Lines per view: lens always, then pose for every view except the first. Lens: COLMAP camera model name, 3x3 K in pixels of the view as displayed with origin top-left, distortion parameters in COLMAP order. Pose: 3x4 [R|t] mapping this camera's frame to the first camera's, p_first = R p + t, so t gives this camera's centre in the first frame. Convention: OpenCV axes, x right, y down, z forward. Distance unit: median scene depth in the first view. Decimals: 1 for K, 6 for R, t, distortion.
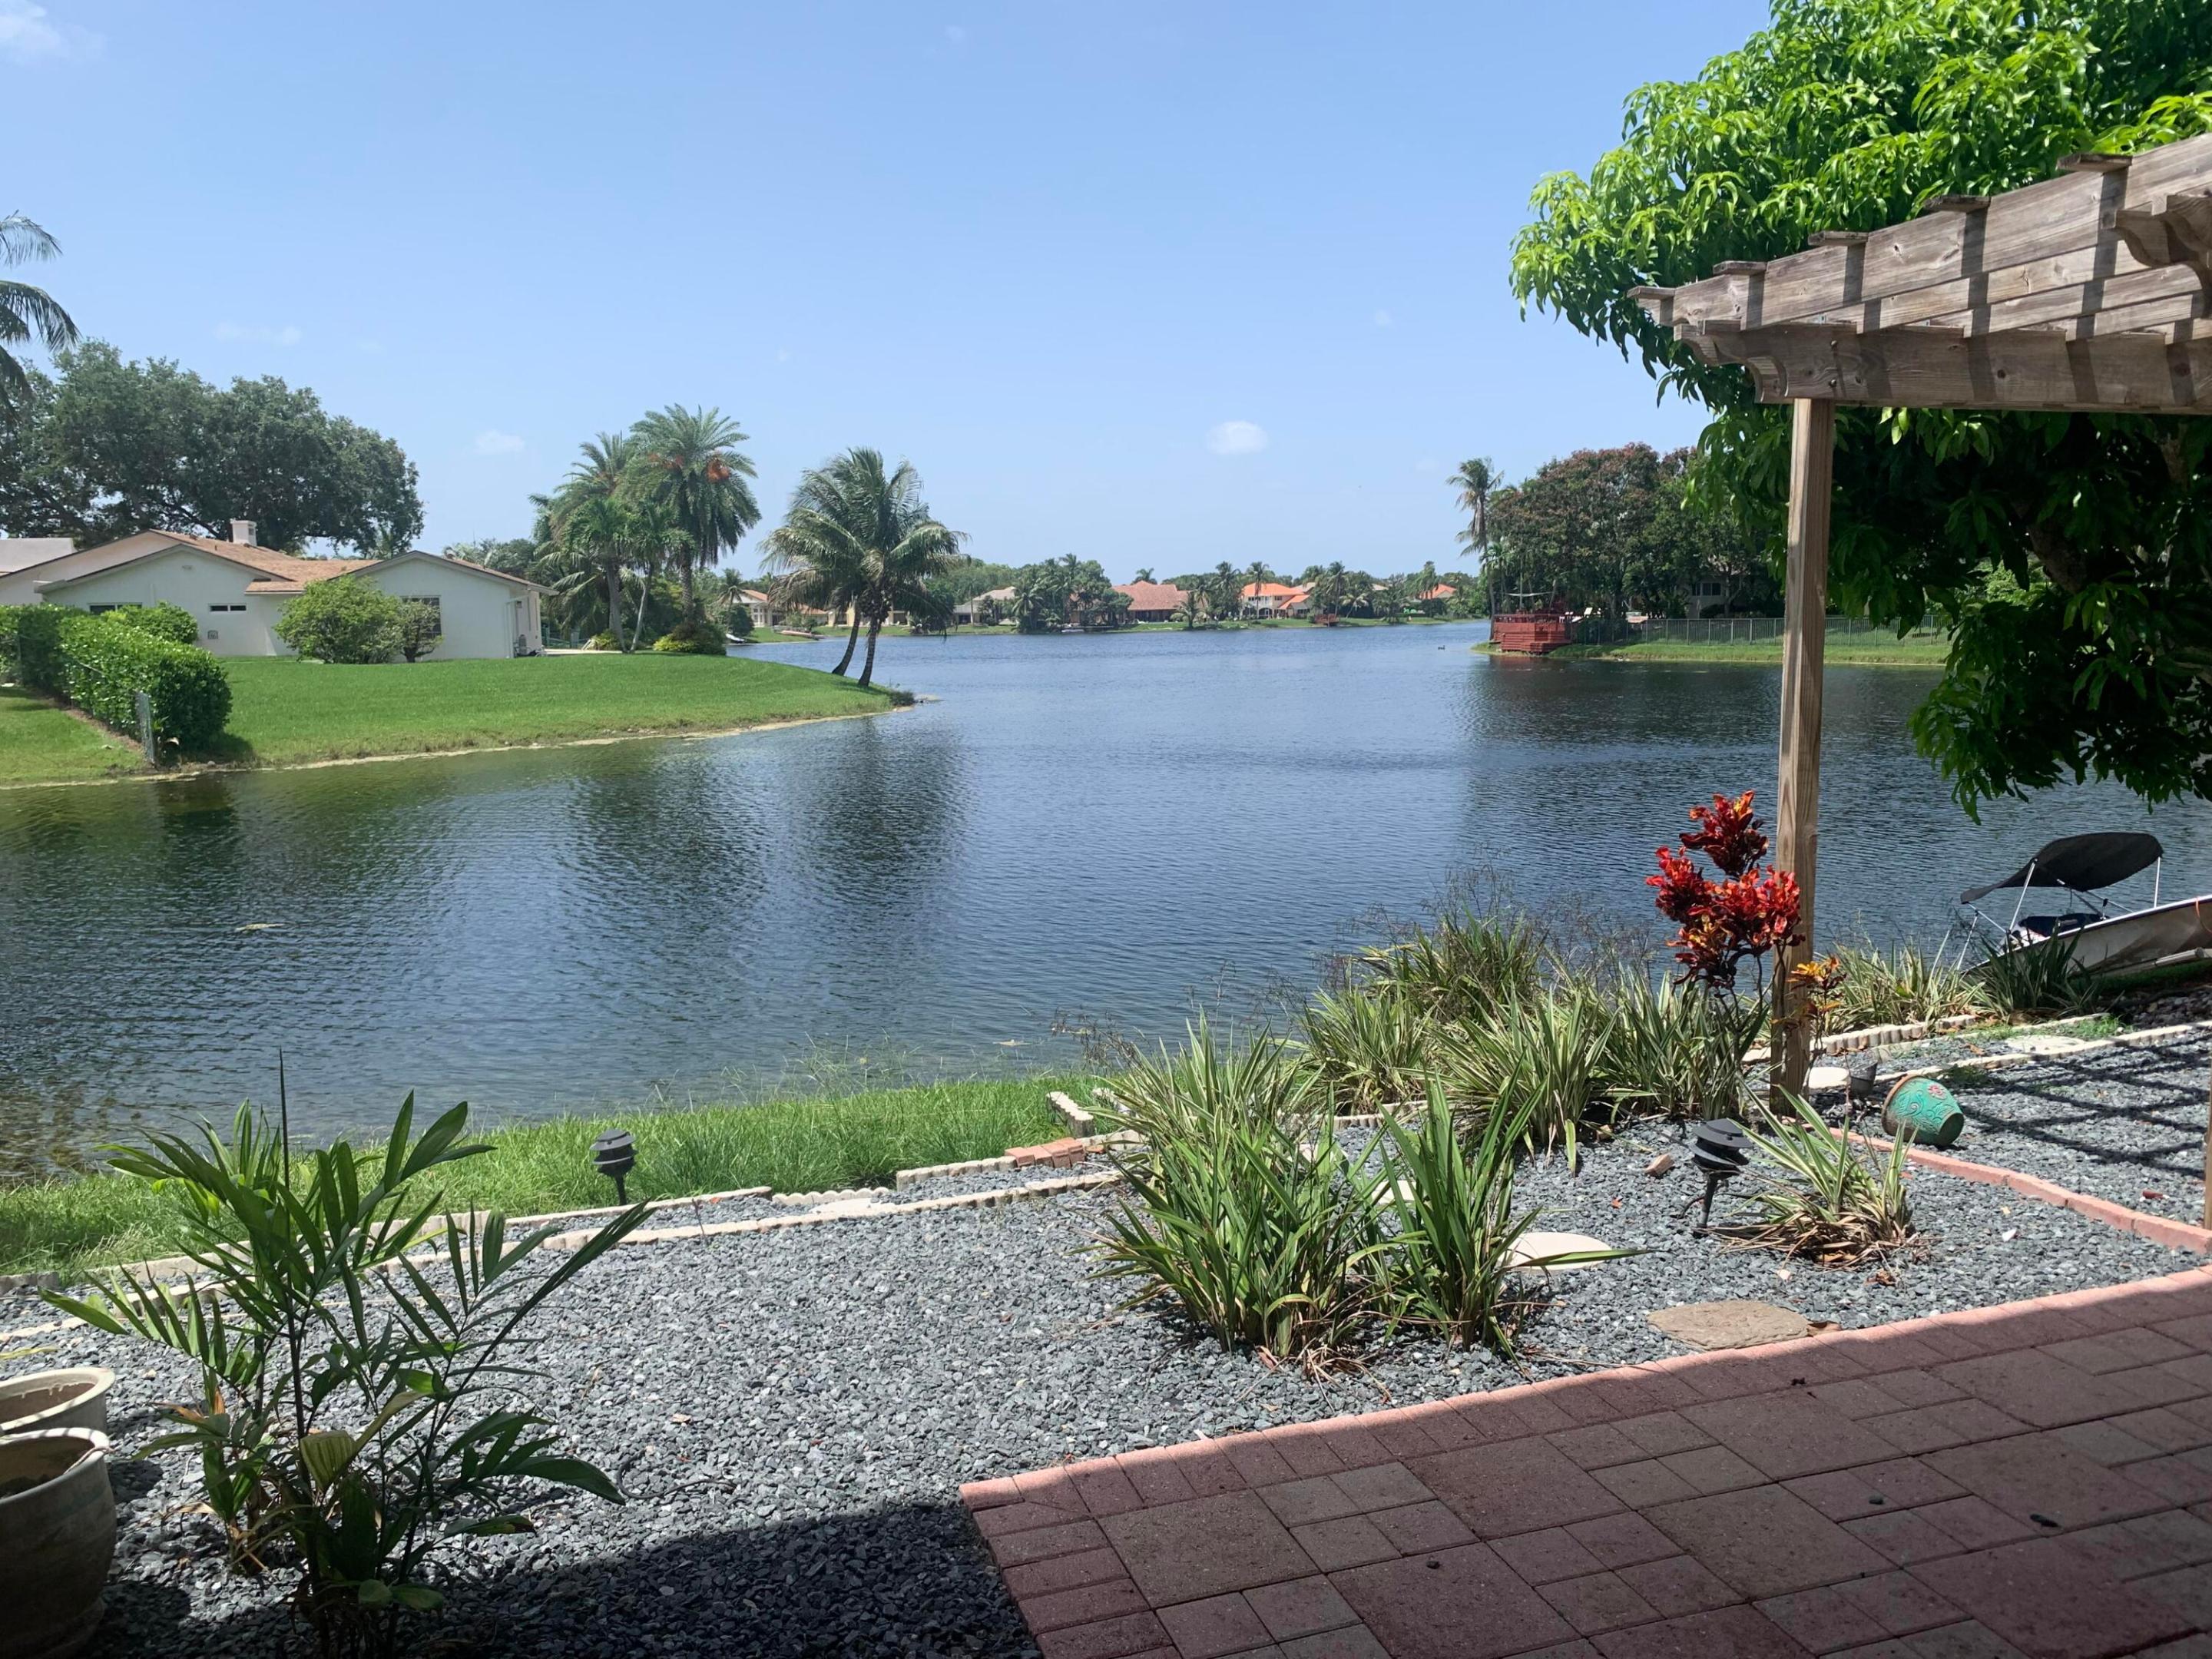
lens RADIAL K [[1689.3, 0, 1099.5], [0, 1689.3, 821.9], [0, 0, 1]] dist [0.054245, -0.065713]
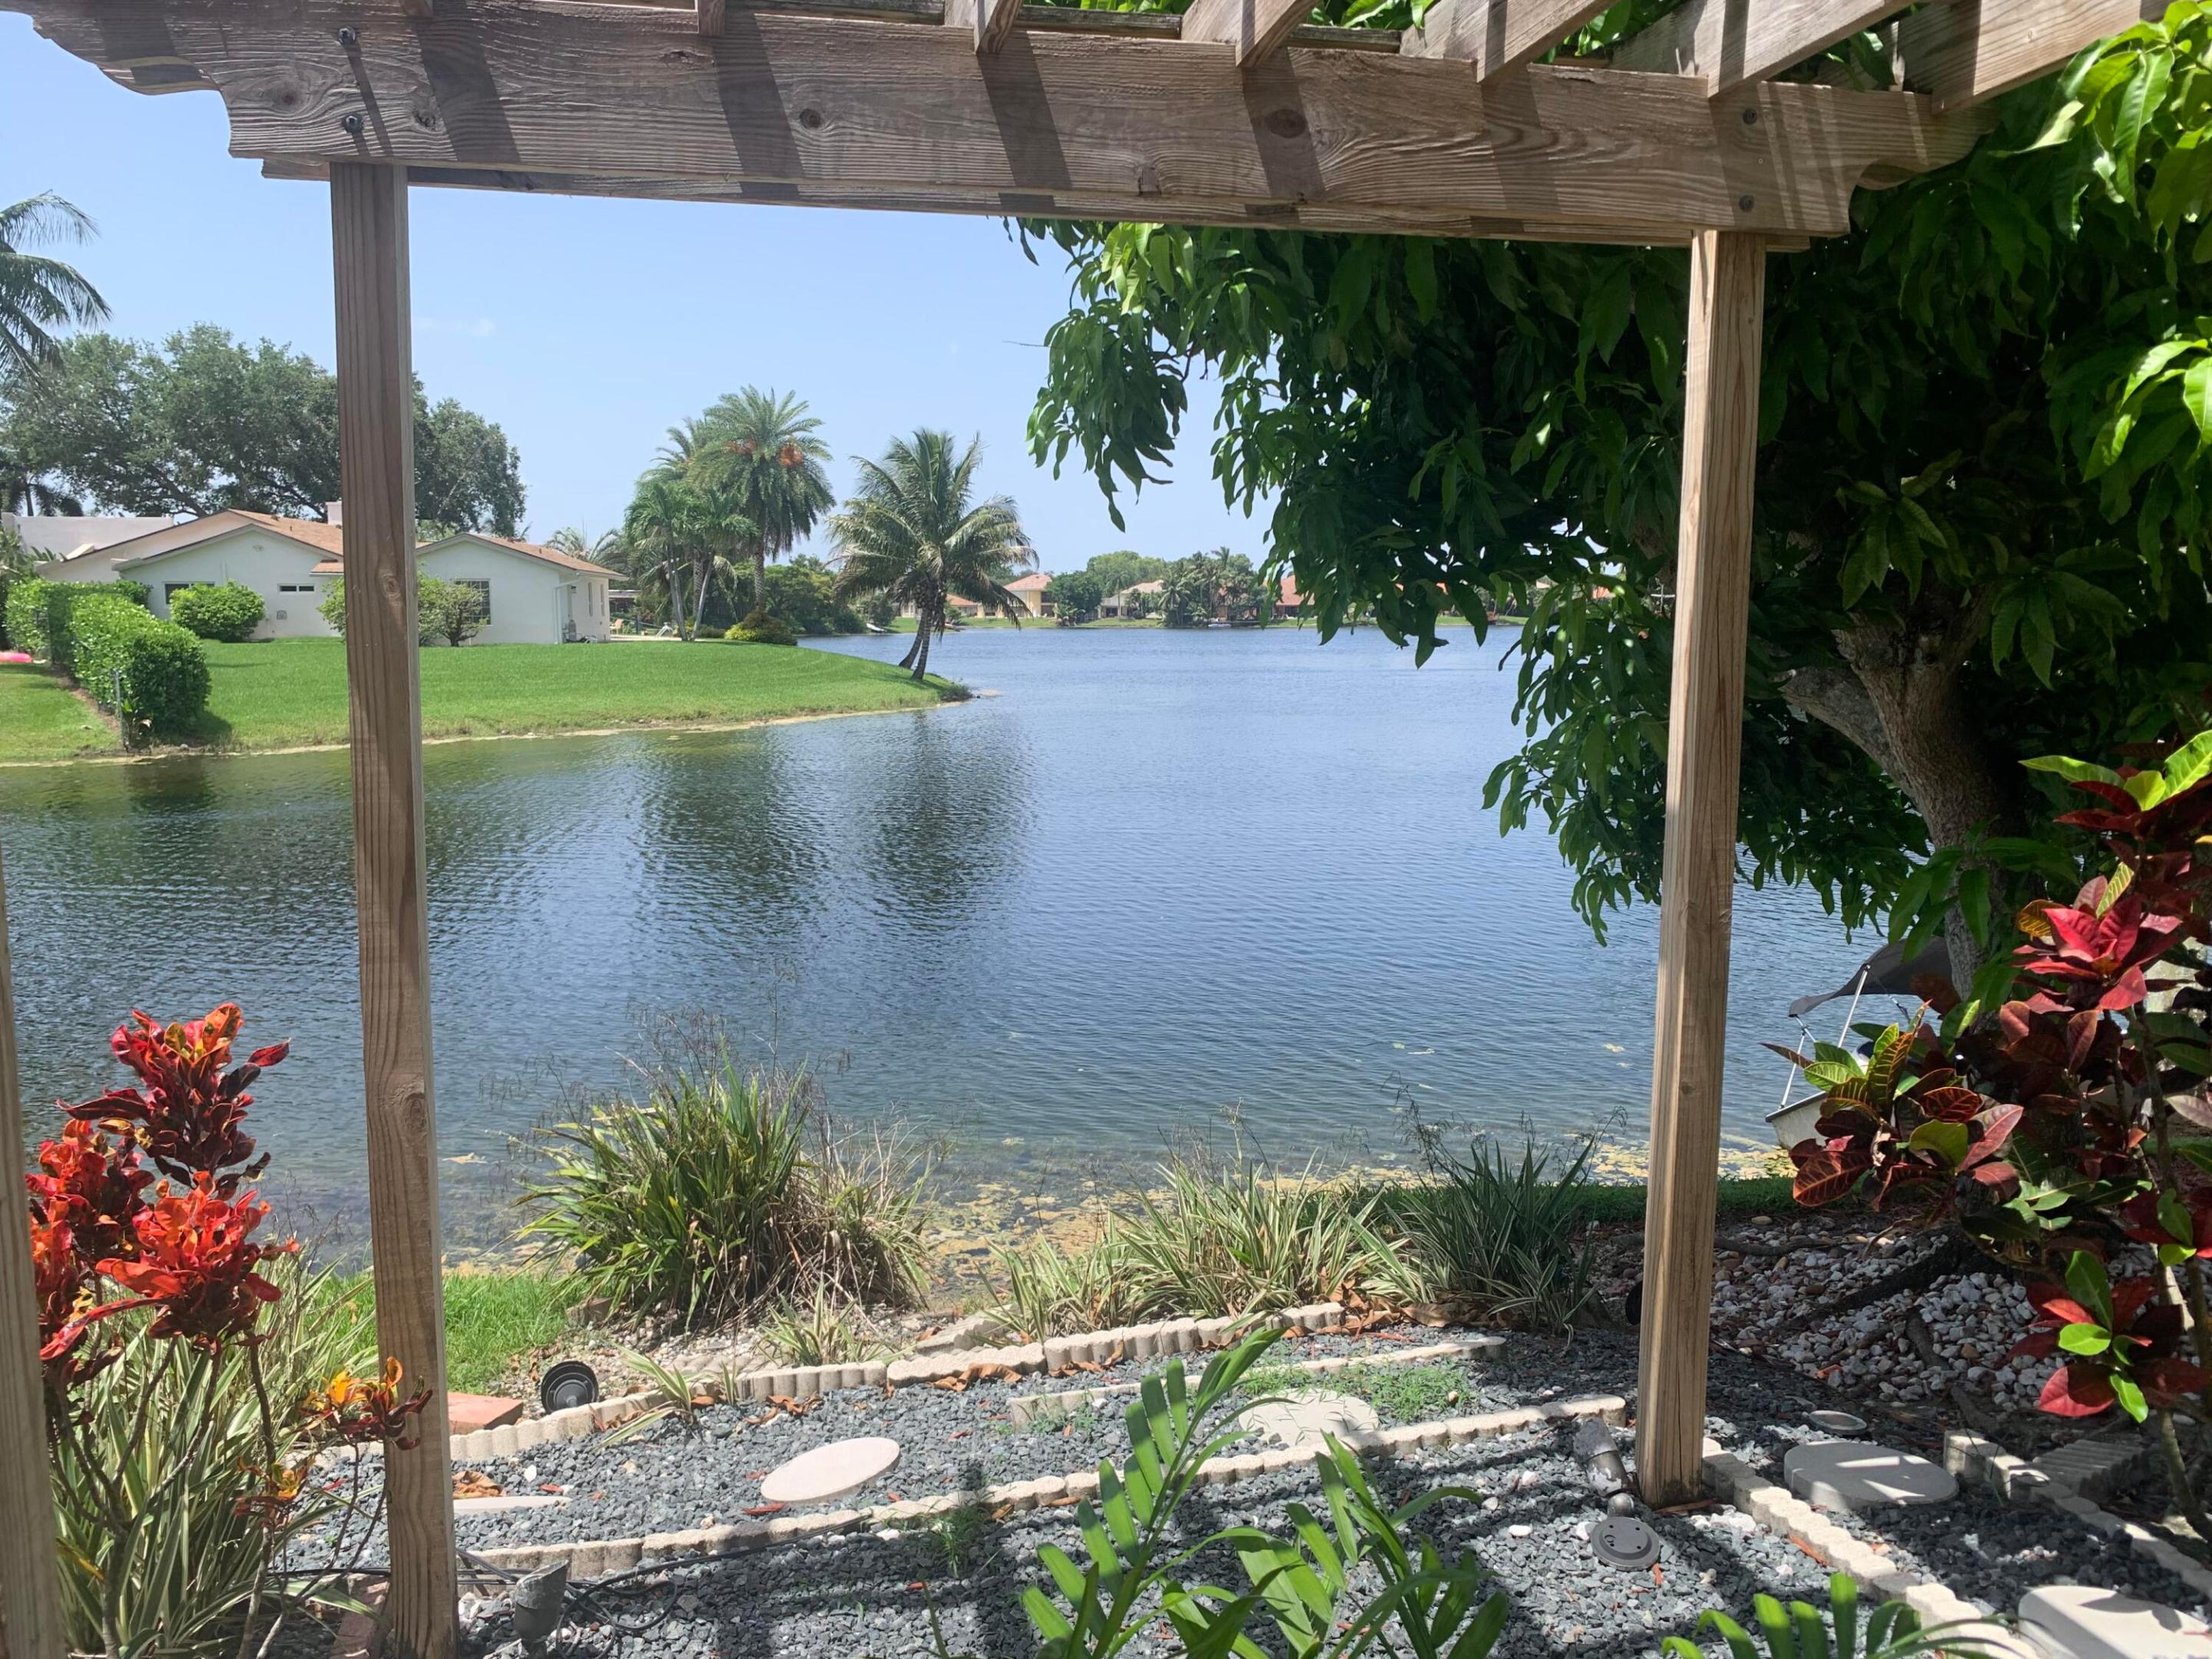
lens RADIAL K [[1689.3, 0, 1099.5], [0, 1689.3, 821.9], [0, 0, 1]] dist [0.054245, -0.065713]
pose [[0.994819, 0.028657, -0.097535, 0.066755], [-0.028304, 0.999587, 0.004993, -0.007414], [0.097638, -0.002206, 0.995220, 0.054810]]
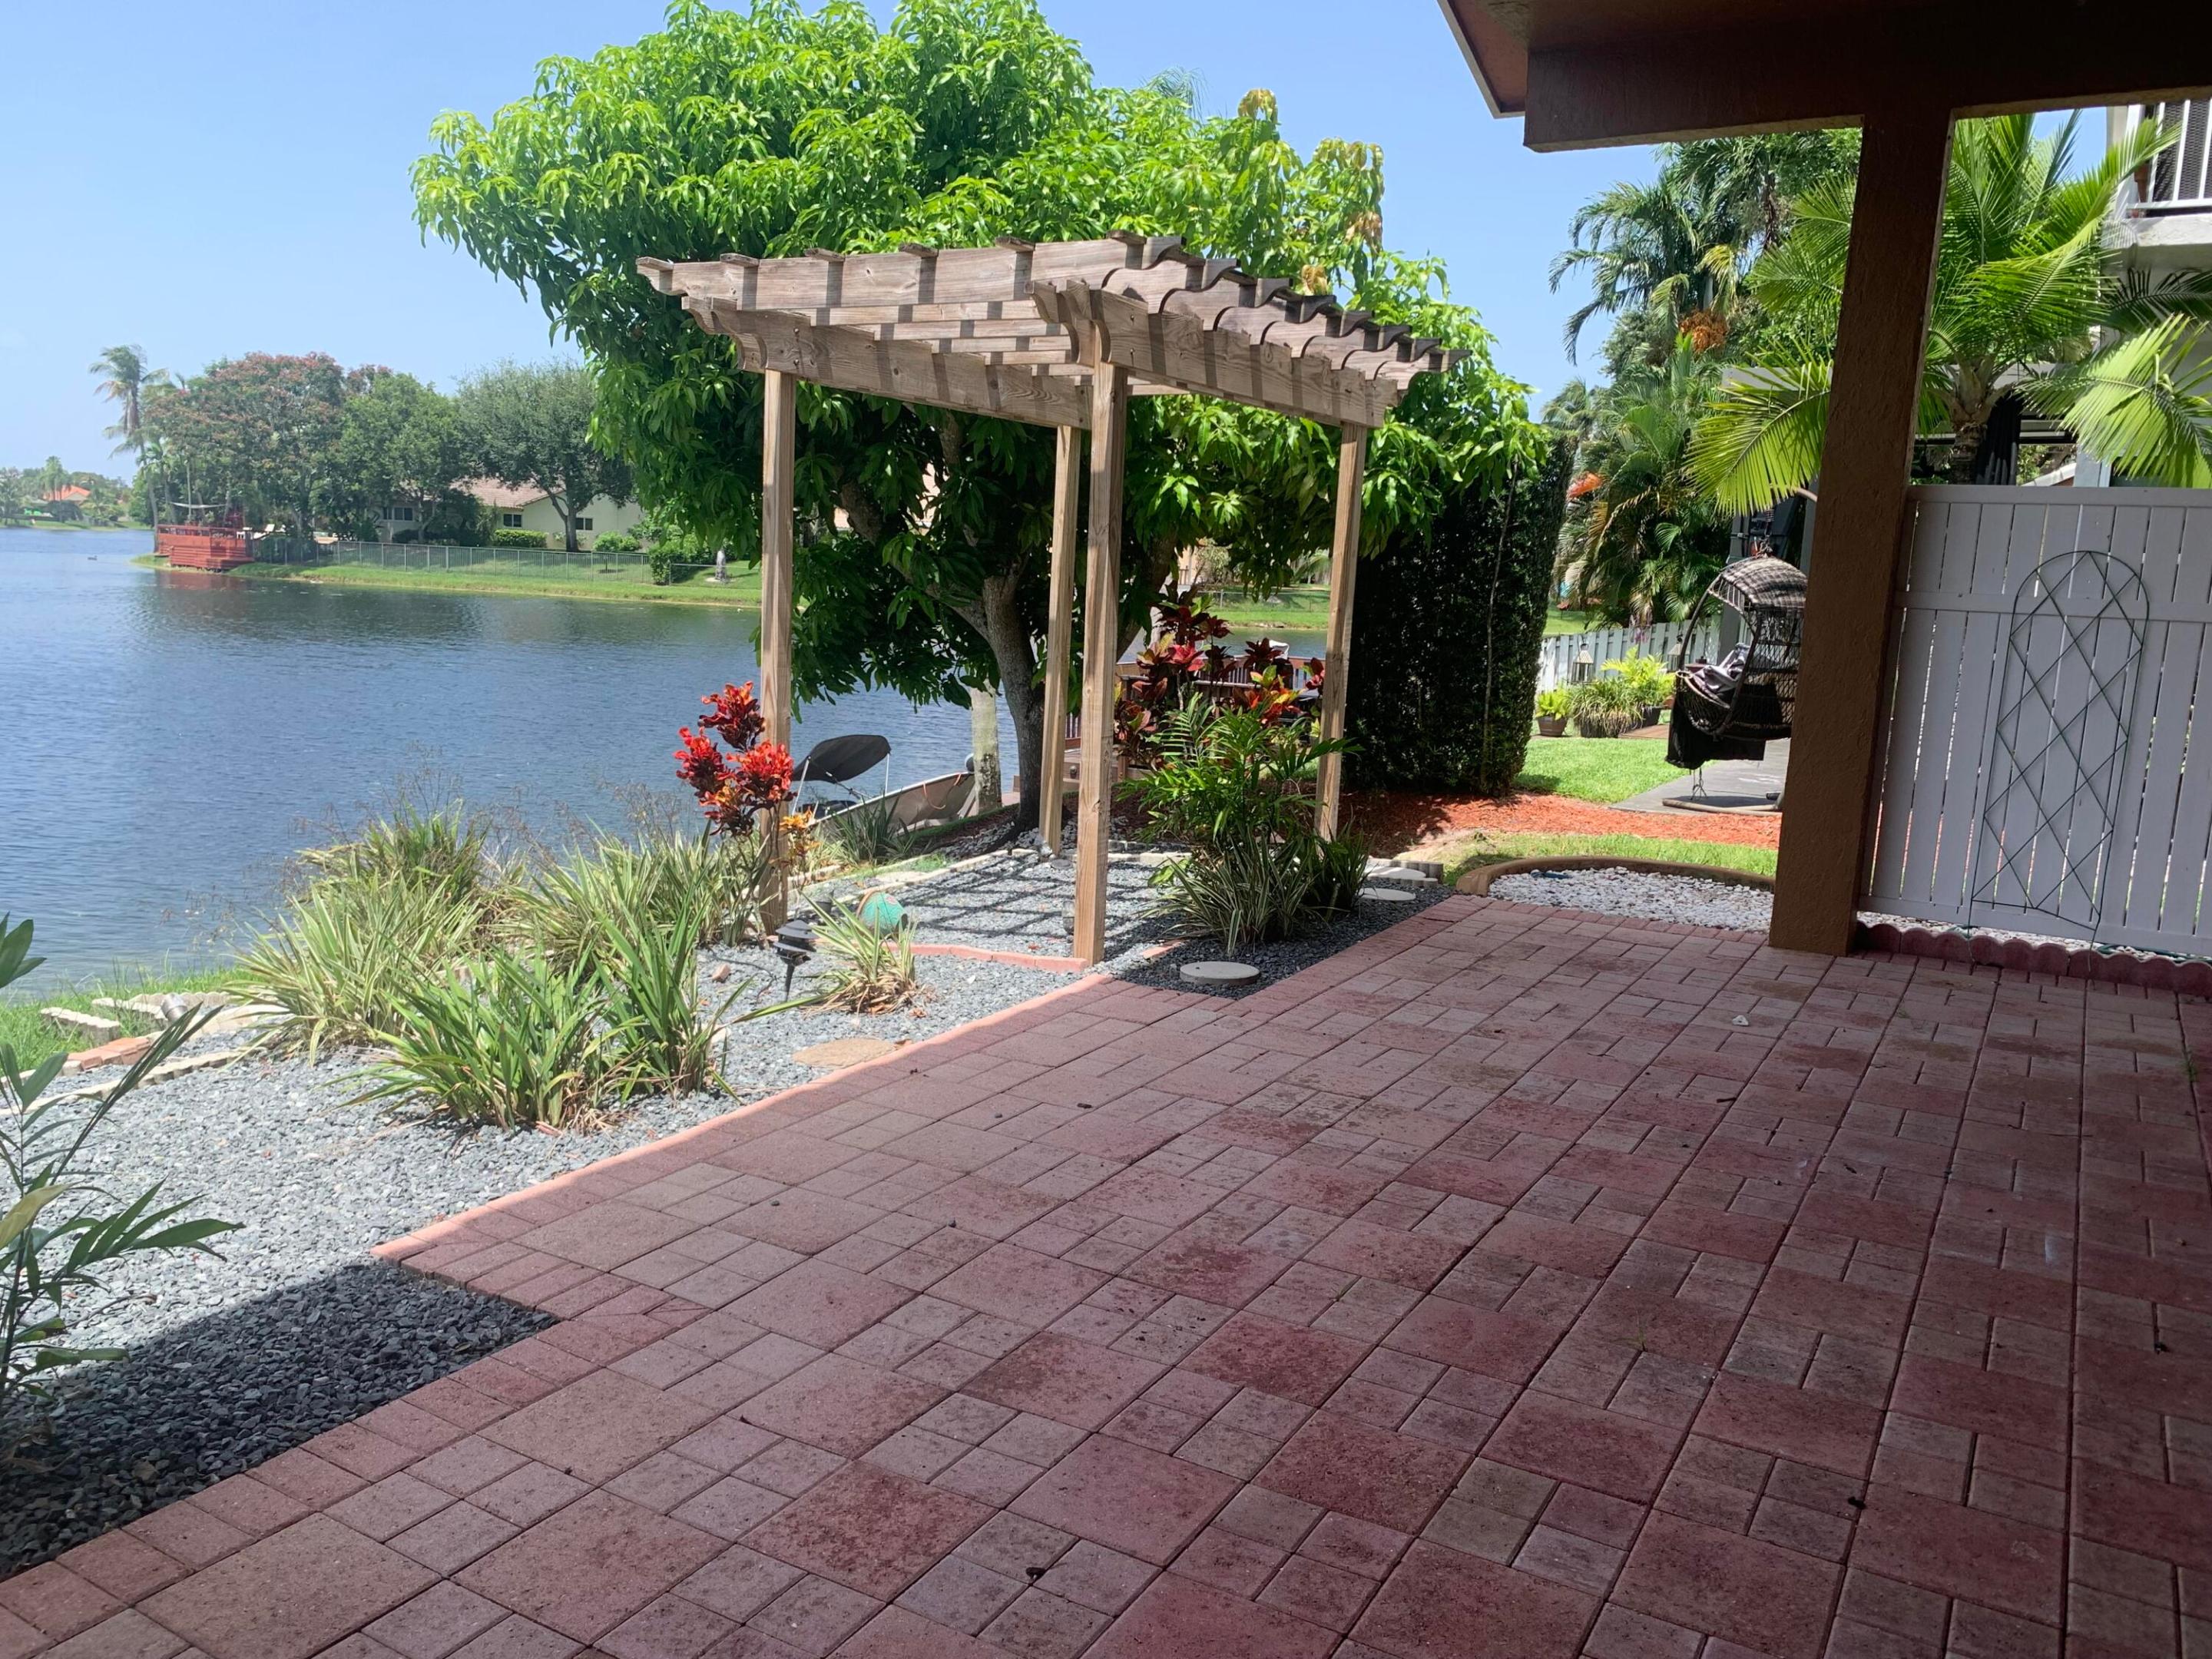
lens RADIAL K [[1689.3, 0, 1099.5], [0, 1689.3, 821.9], [0, 0, 1]] dist [0.054245, -0.065713]
pose [[0.741057, -0.052617, 0.669377, -0.027339], [0.025115, 0.998399, 0.050675, 0.002973], [-0.670972, -0.020742, 0.741193, -0.010937]]
